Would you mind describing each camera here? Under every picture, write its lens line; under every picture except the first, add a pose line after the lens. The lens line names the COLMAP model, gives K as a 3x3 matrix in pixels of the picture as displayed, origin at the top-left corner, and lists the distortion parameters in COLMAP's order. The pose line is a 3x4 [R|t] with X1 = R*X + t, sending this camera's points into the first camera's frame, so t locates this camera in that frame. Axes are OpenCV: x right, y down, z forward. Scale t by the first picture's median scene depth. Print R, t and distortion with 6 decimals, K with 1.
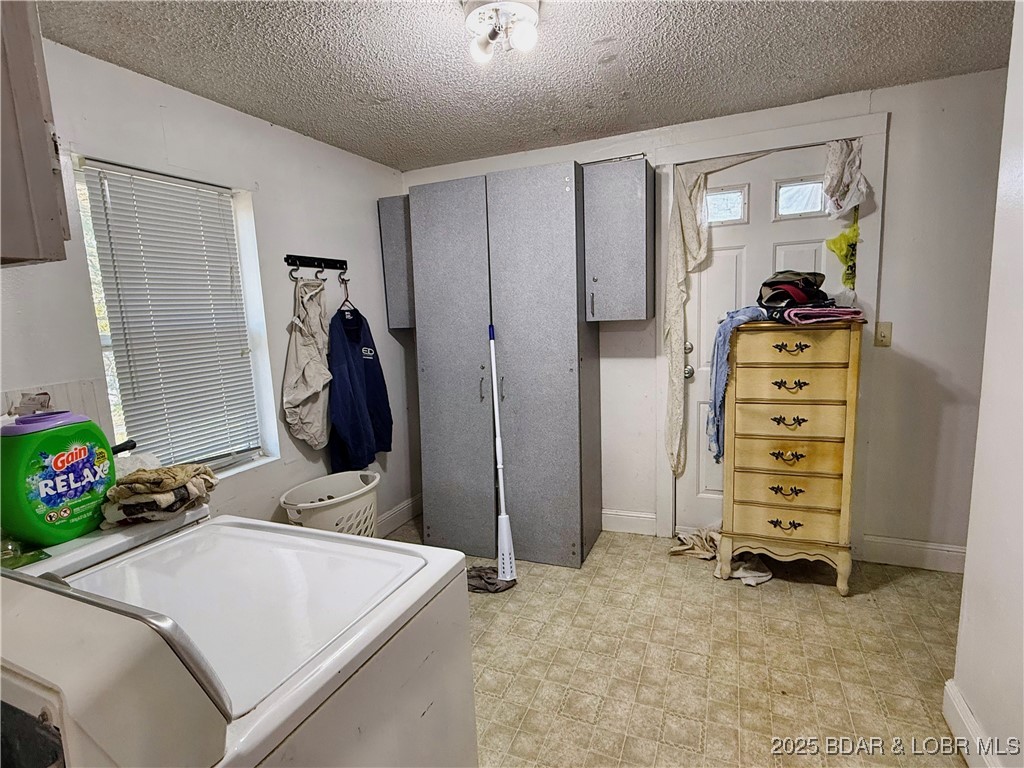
lens RADIAL K [[520.9, 0, 510.7], [0, 520.9, 382.5], [0, 0, 1]] dist [-0.000871, -0.000066]
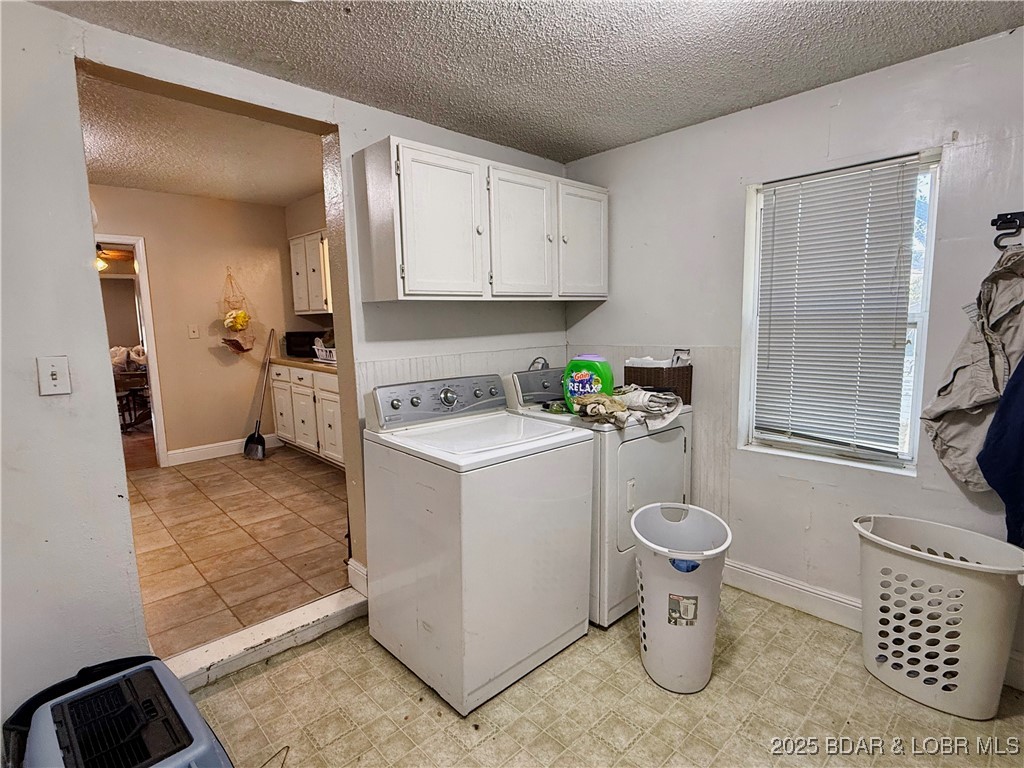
lens RADIAL K [[520.9, 0, 511.0], [0, 520.9, 385.7], [0, 0, 1]] dist [-0.000871, -0.000066]
pose [[-0.393548, 0.166458, -0.904108, 0.857026], [-0.093106, 0.971196, 0.219338, -0.185294], [0.914577, 0.170498, -0.366714, 1.142306]]
